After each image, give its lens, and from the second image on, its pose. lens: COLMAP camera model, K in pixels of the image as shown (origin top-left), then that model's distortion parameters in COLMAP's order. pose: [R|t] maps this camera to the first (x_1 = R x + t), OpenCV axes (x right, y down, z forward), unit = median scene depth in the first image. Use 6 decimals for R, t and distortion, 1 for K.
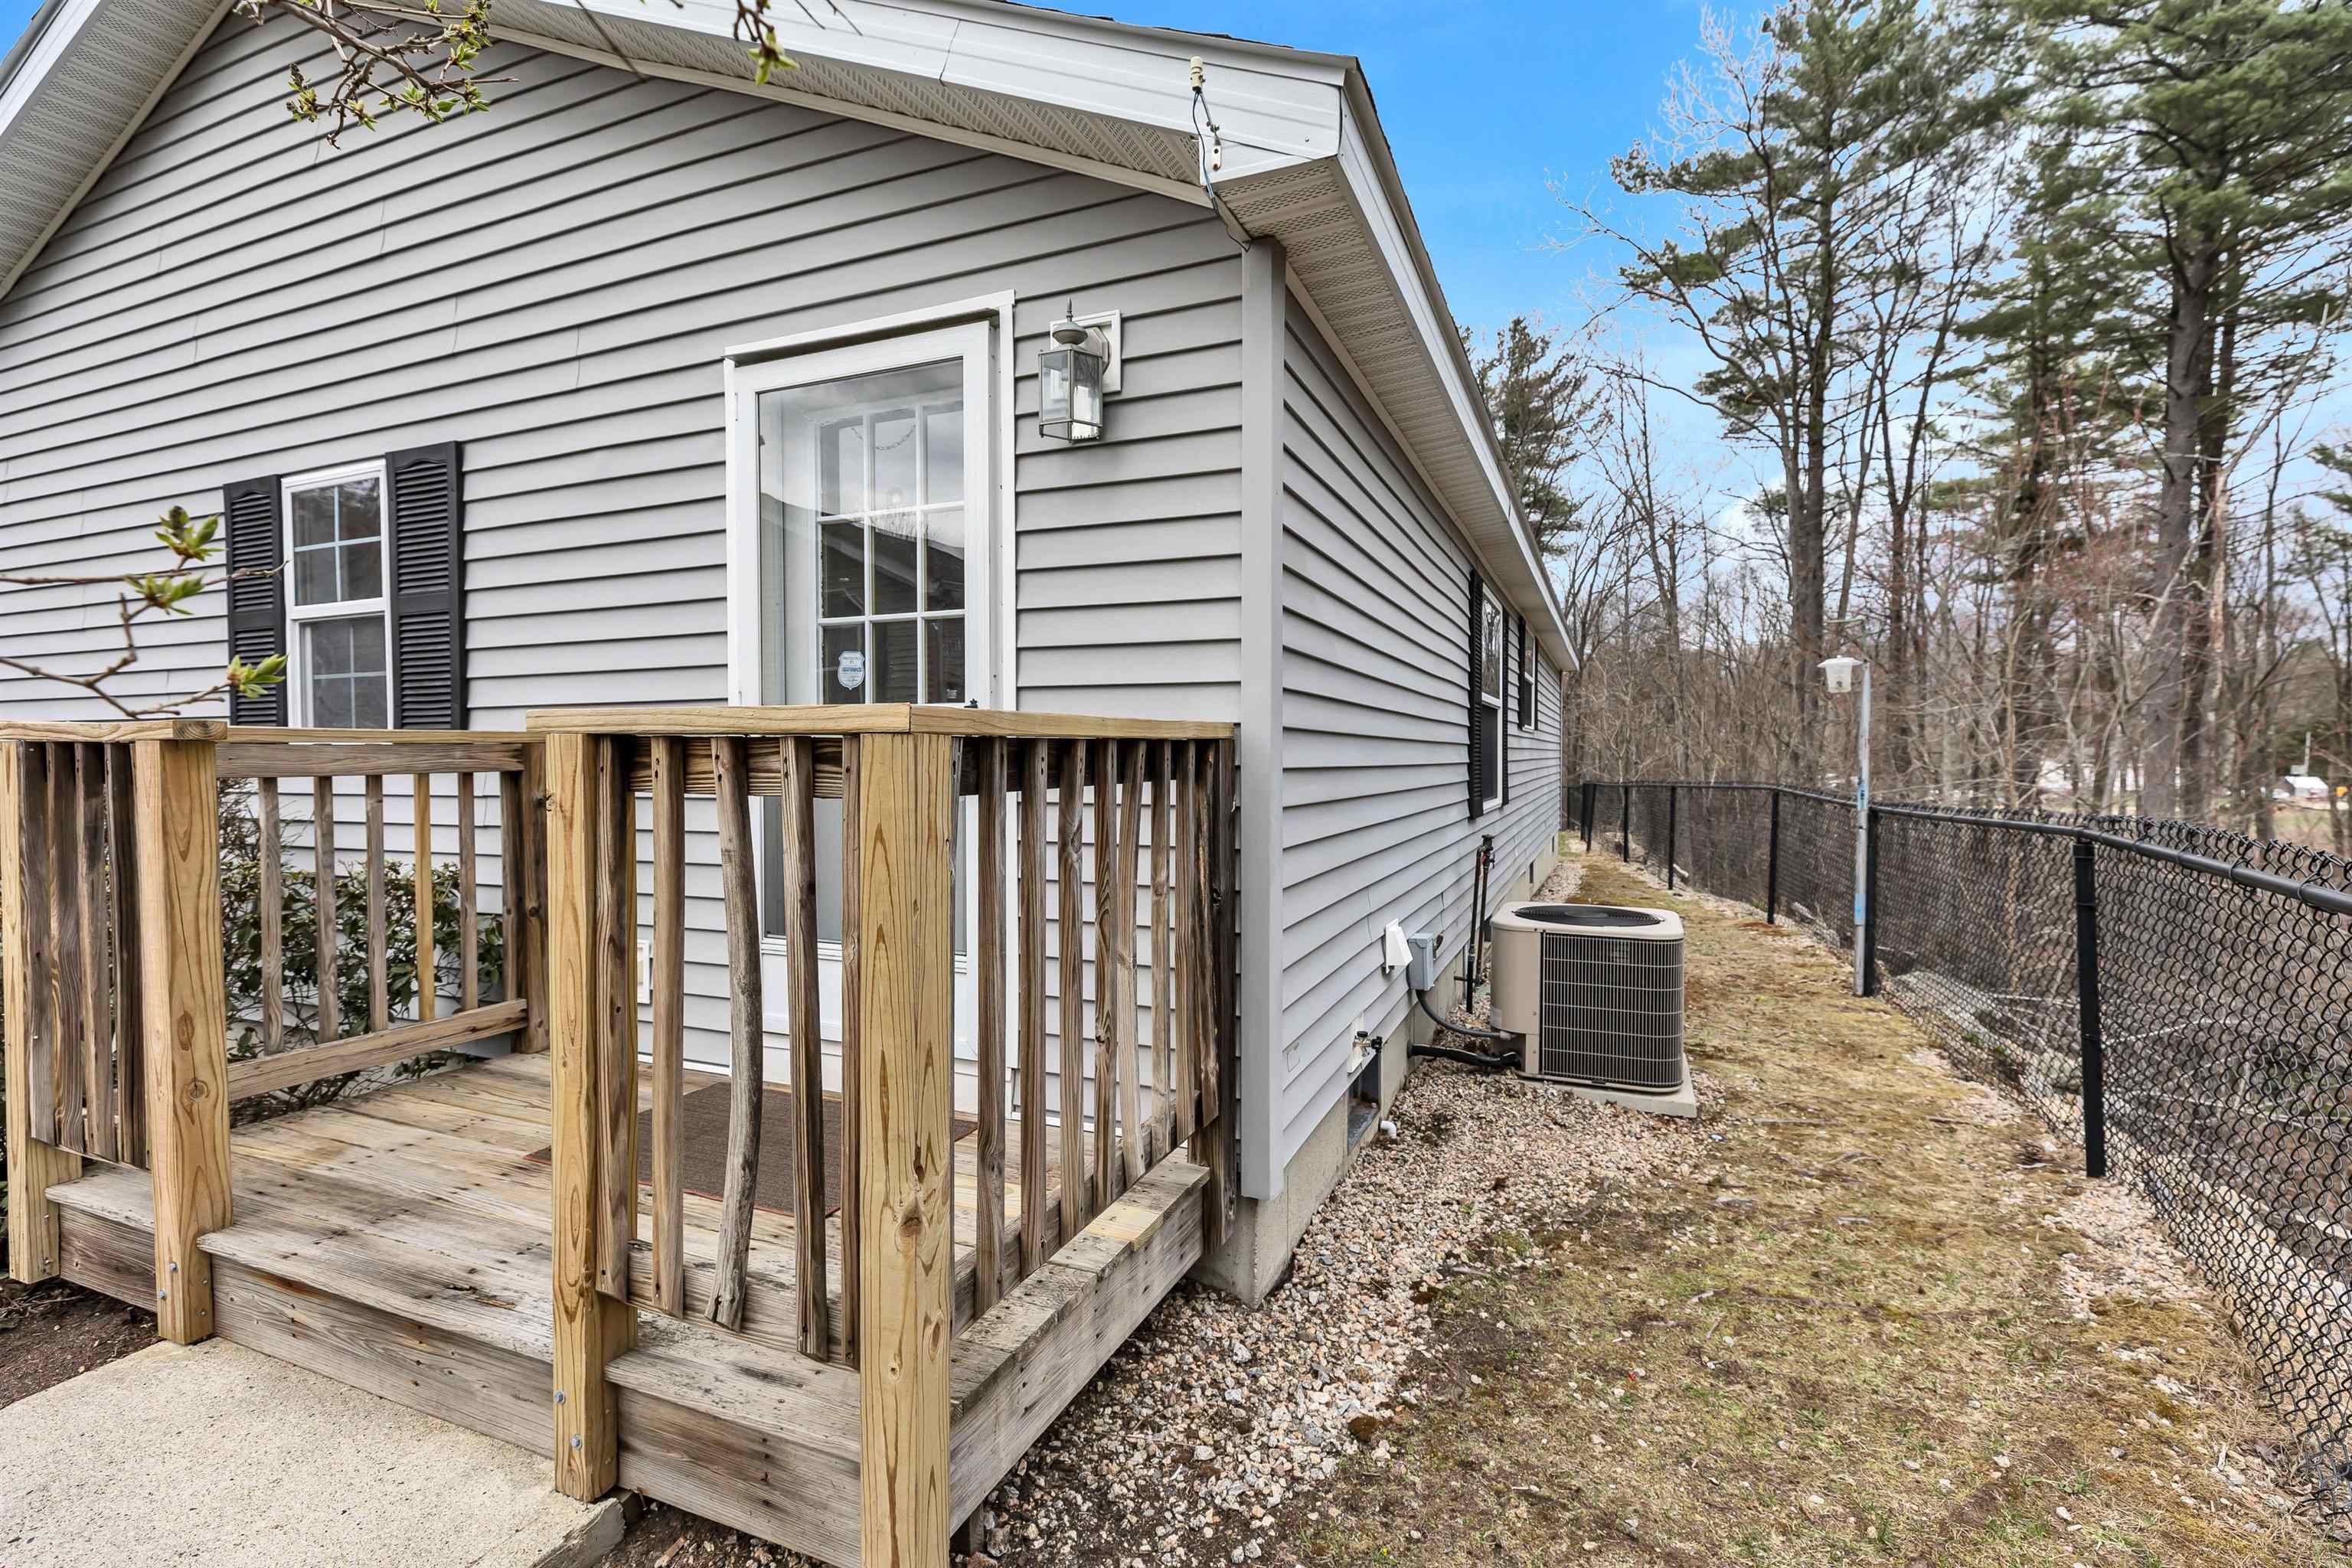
lens RADIAL K [[1050.2, 0, 1173.3], [0, 1050.2, 781.0], [0, 0, 1]] dist [0.007917, -0.002002]
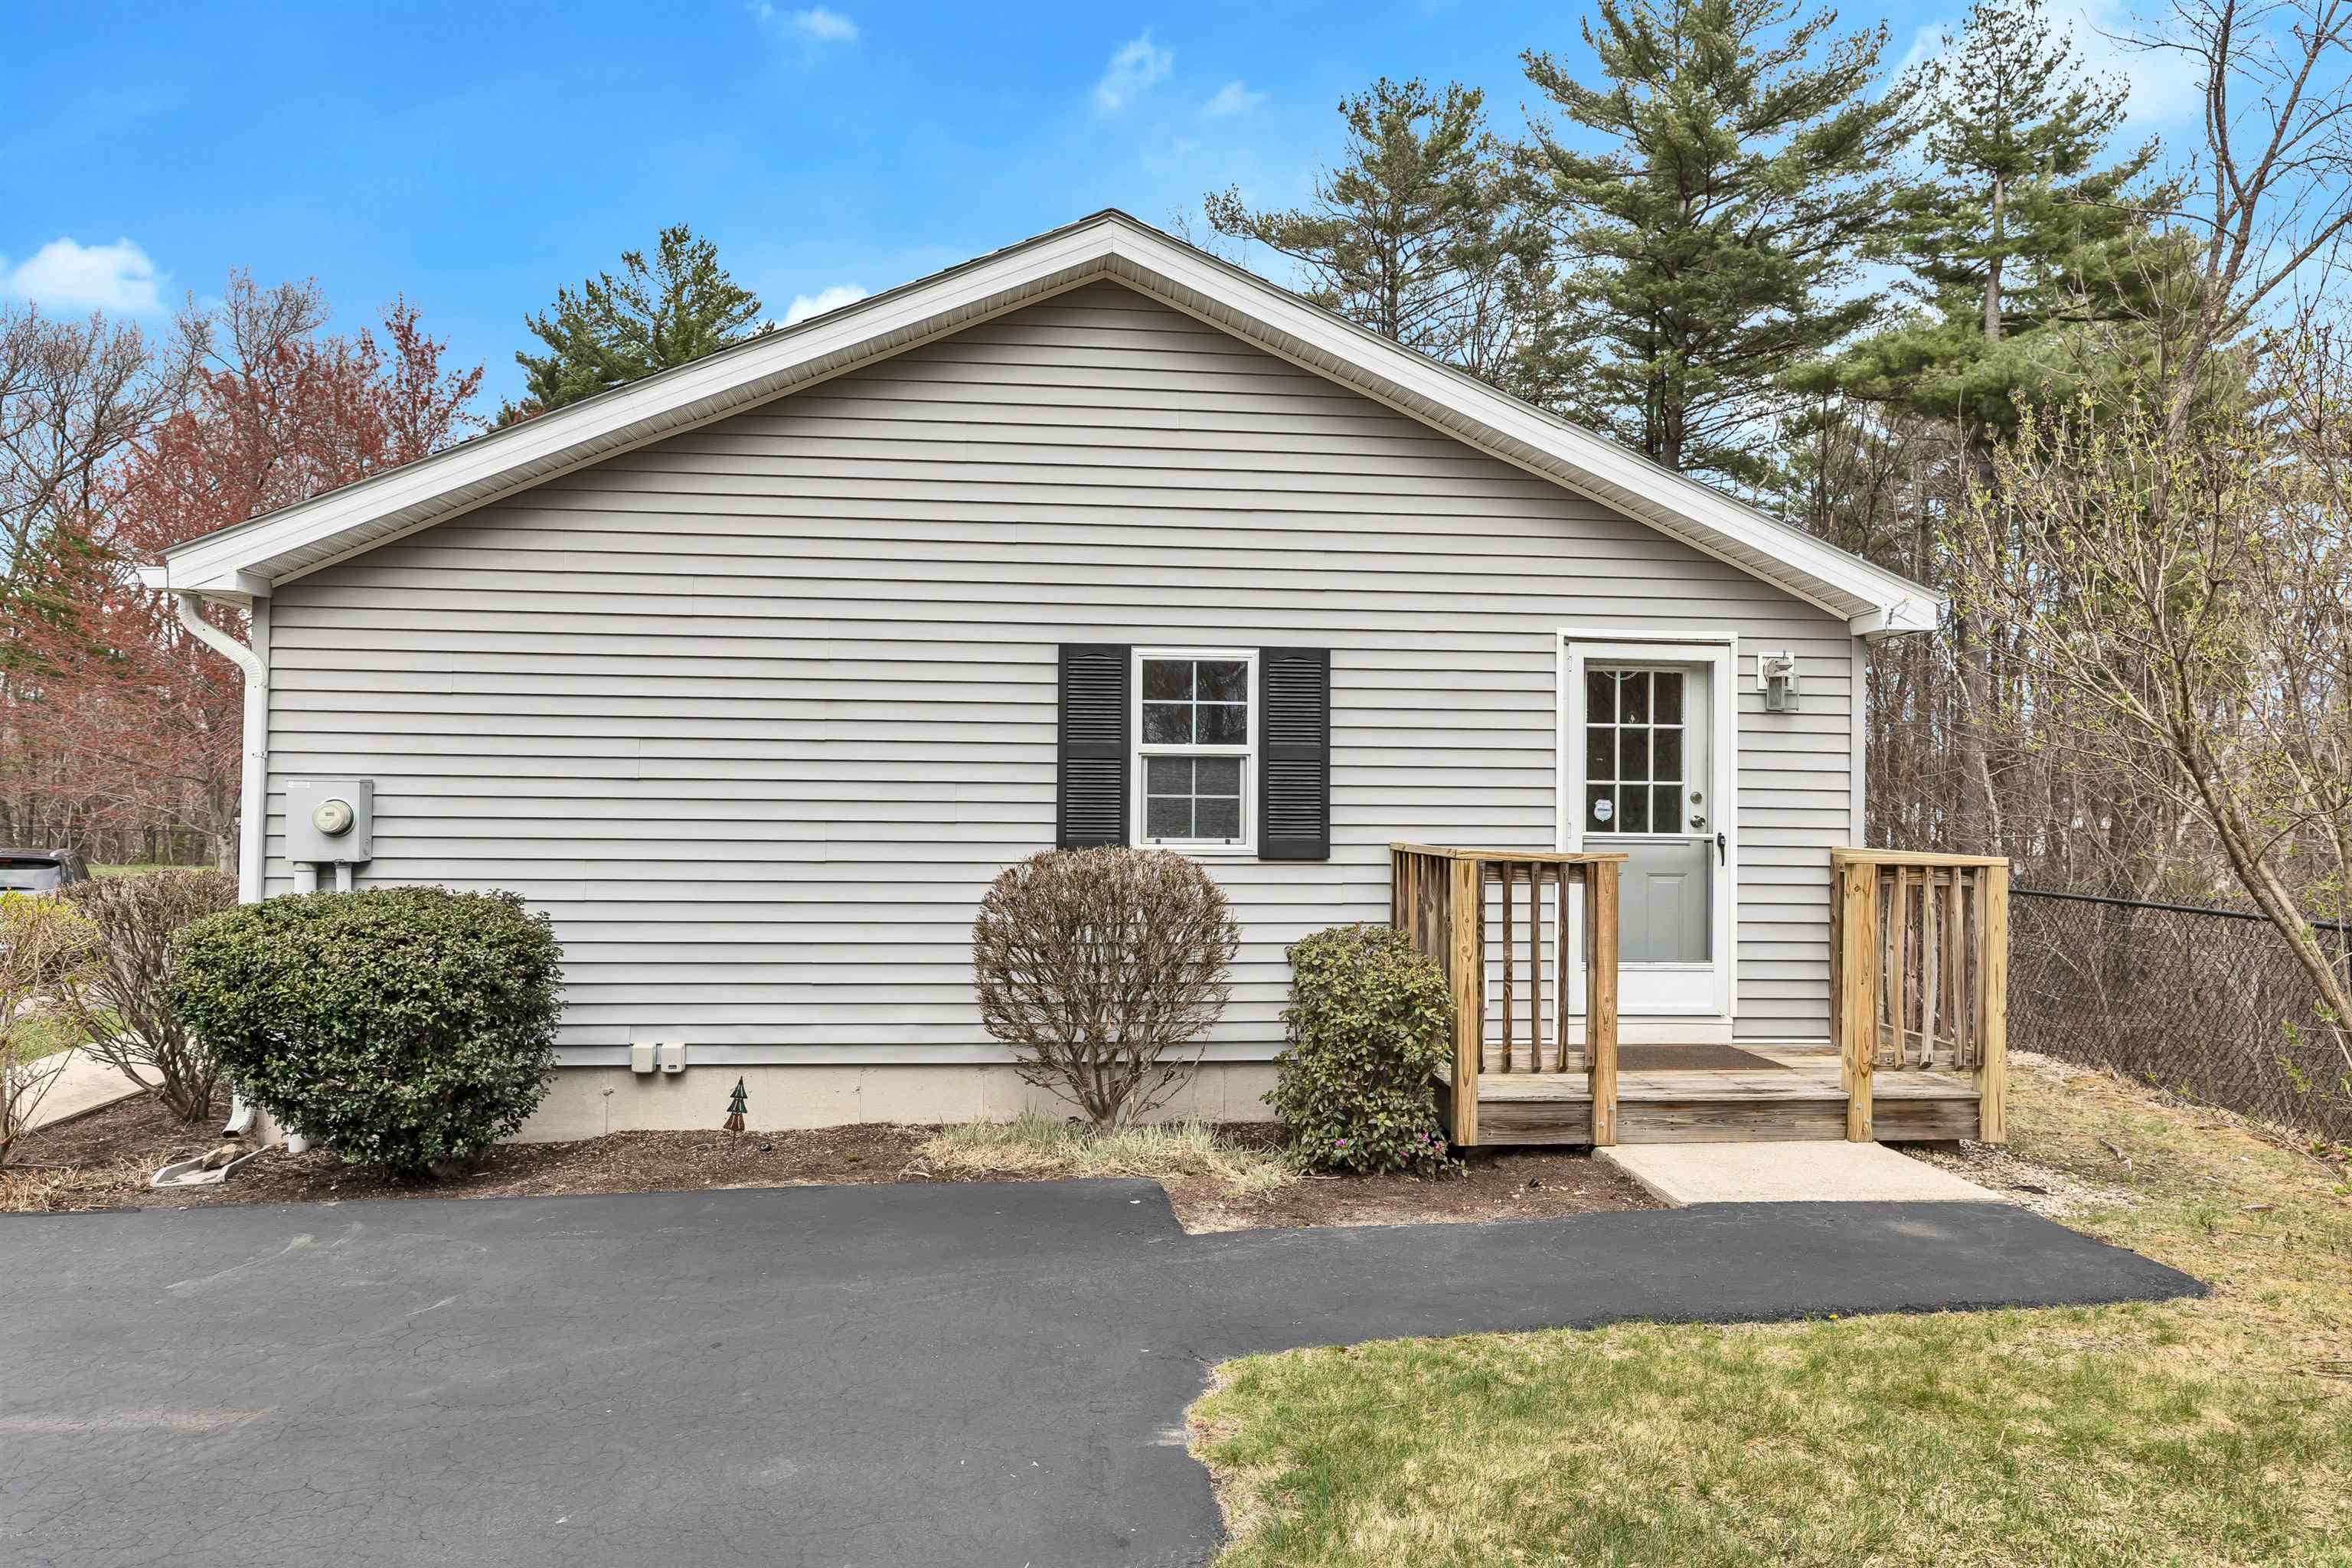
lens RADIAL K [[1326.0, 0, 1169.9], [0, 1326.0, 788.4], [0, 0, 1]] dist [0.005538, 0.001338]
pose [[0.883172, 0.015677, 0.468788, -1.686239], [-0.003523, 0.999635, -0.026792, -0.066264], [-0.469037, 0.022011, 0.882904, -0.543817]]
